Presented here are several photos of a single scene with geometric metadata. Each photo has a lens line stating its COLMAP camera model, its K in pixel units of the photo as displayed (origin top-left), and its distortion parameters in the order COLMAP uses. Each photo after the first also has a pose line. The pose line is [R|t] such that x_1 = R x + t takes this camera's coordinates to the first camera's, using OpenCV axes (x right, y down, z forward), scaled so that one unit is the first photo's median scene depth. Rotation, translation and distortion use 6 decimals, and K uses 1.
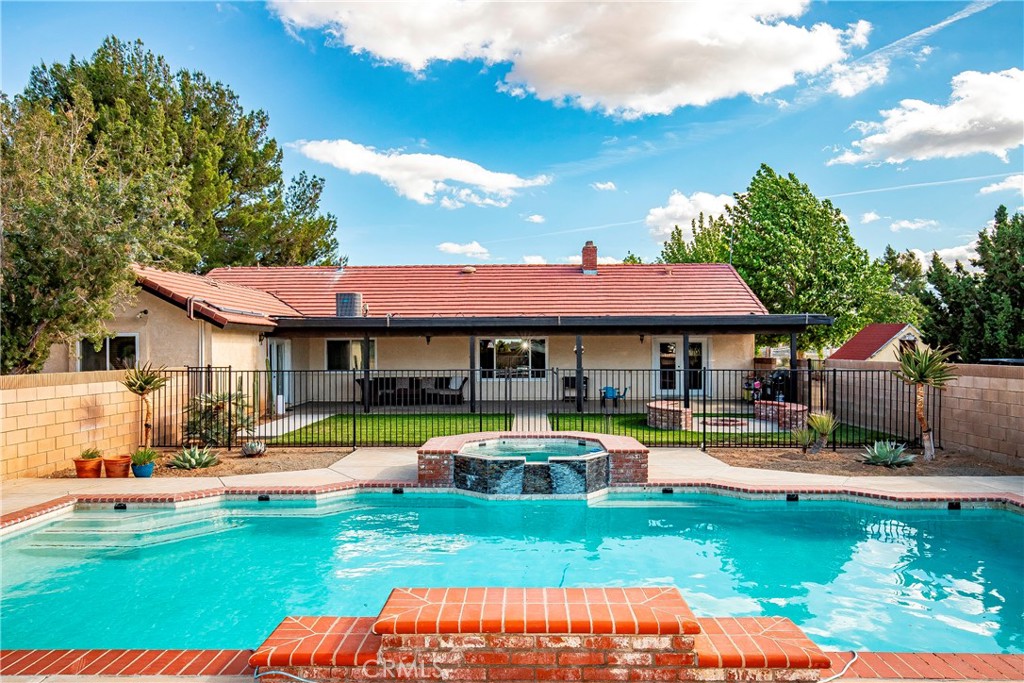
lens RADIAL K [[730.0, 0, 512.0], [0, 730.0, 341.5], [0, 0, 1]] dist [0.029926, 0.000081]
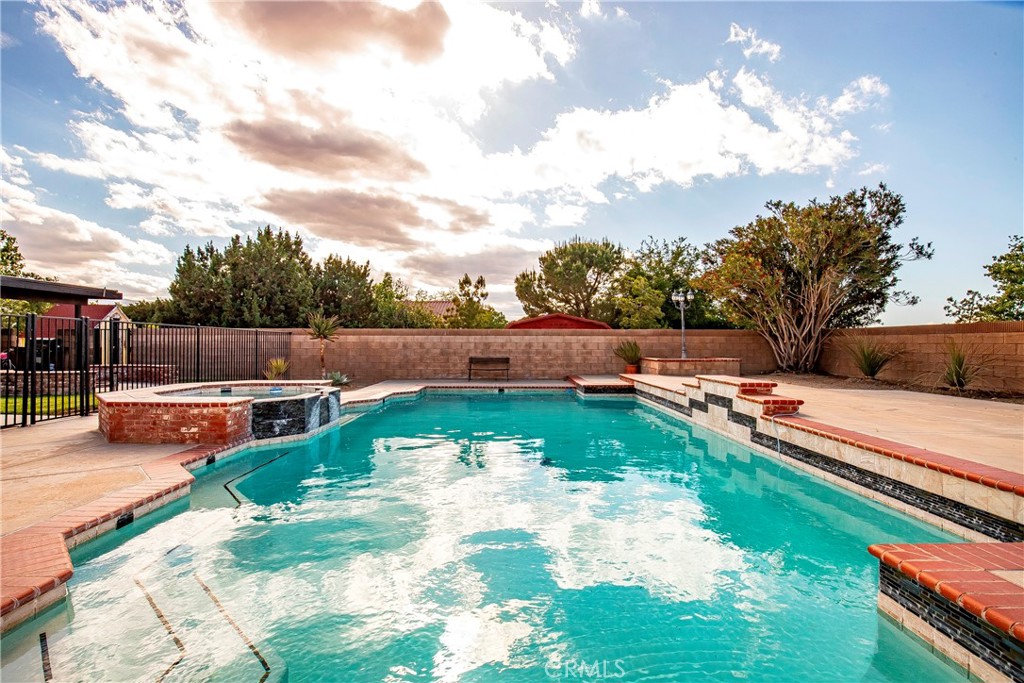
lens RADIAL K [[475.6, 0, 506.3], [0, 475.6, 338.8], [0, 0, 1]] dist [-0.002198, 0.000283]
pose [[-0.007762, 0.015834, 0.999845, -0.639327], [-0.007374, 0.999847, -0.015891, 0.086119], [-0.999943, -0.007496, -0.007644, 0.701126]]
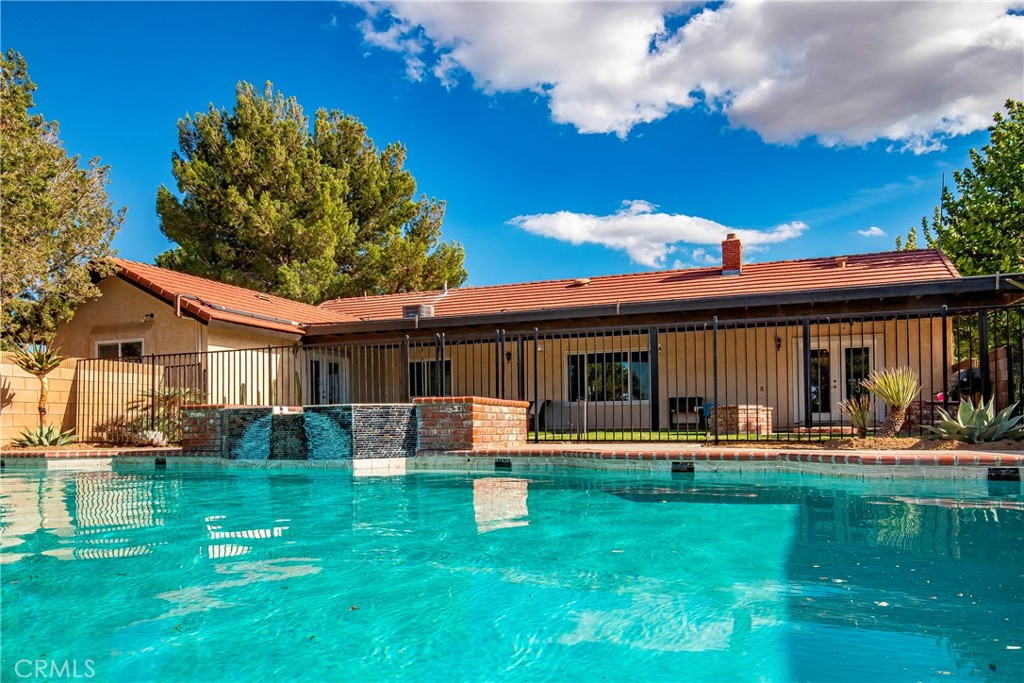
lens RADIAL K [[730.0, 0, 512.0], [0, 730.0, 341.5], [0, 0, 1]] dist [0.029926, 0.000081]
pose [[0.934038, -0.053285, -0.353175, 0.442678], [0.013506, 0.993371, -0.114157, 0.172633], [0.356917, 0.101857, 0.928566, 0.424731]]
